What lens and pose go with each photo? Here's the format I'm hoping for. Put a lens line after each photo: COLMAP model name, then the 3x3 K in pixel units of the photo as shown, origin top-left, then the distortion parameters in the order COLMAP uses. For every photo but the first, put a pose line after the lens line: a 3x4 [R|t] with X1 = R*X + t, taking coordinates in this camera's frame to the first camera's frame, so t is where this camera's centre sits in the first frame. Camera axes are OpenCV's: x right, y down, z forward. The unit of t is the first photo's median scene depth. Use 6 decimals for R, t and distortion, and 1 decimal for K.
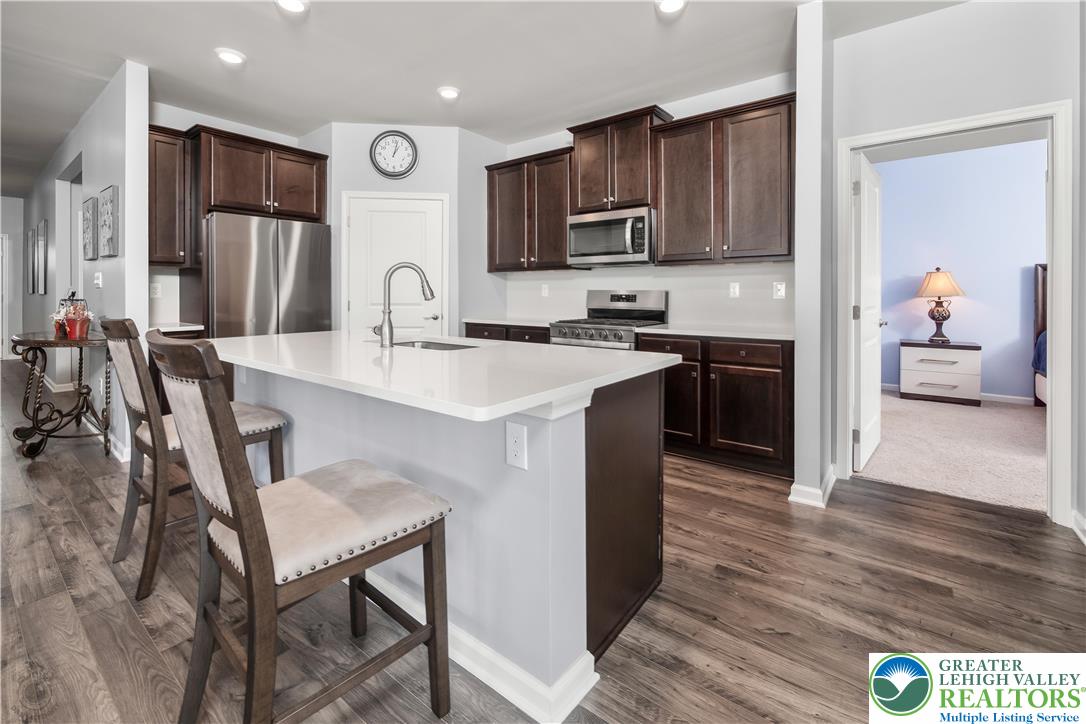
lens RADIAL K [[459.6, 0, 551.7], [0, 459.6, 296.9], [0, 0, 1]] dist [-0.002733, 0.000058]
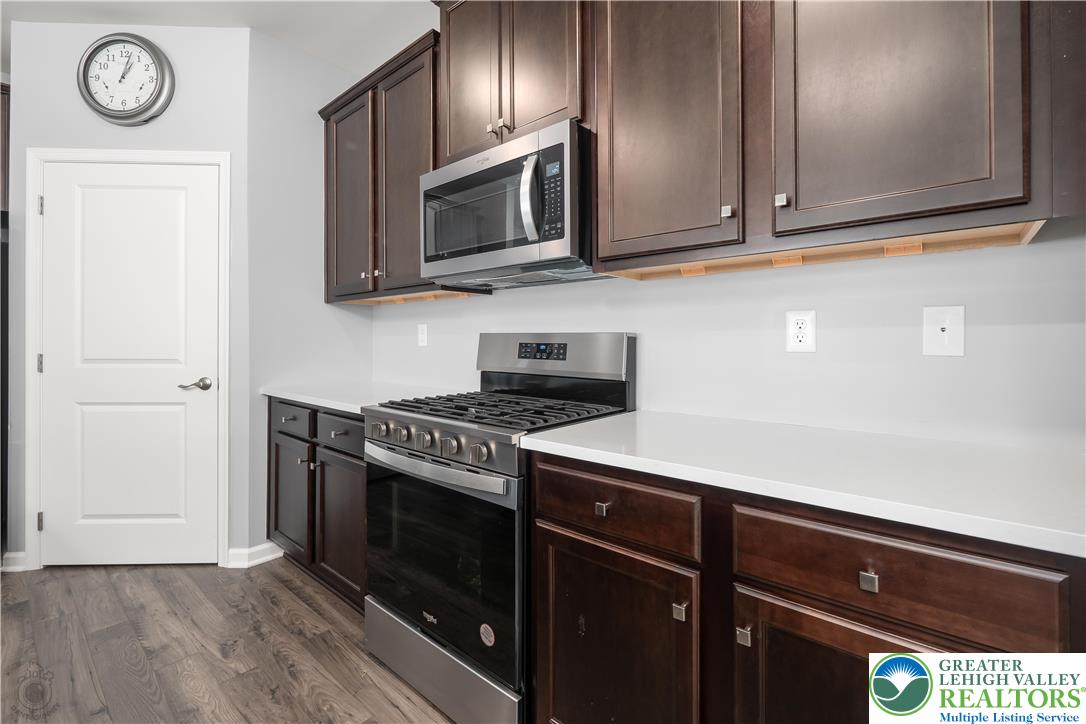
lens RADIAL K [[459.6, 0, 543.1], [0, 459.6, 338.5], [0, 0, 1]] dist [-0.002733, 0.000058]
pose [[0.997626, 0.001193, -0.068856, 0.207897], [-0.002052, 0.999921, -0.012399, -0.004211], [0.068836, 0.012511, 0.997550, 0.595717]]
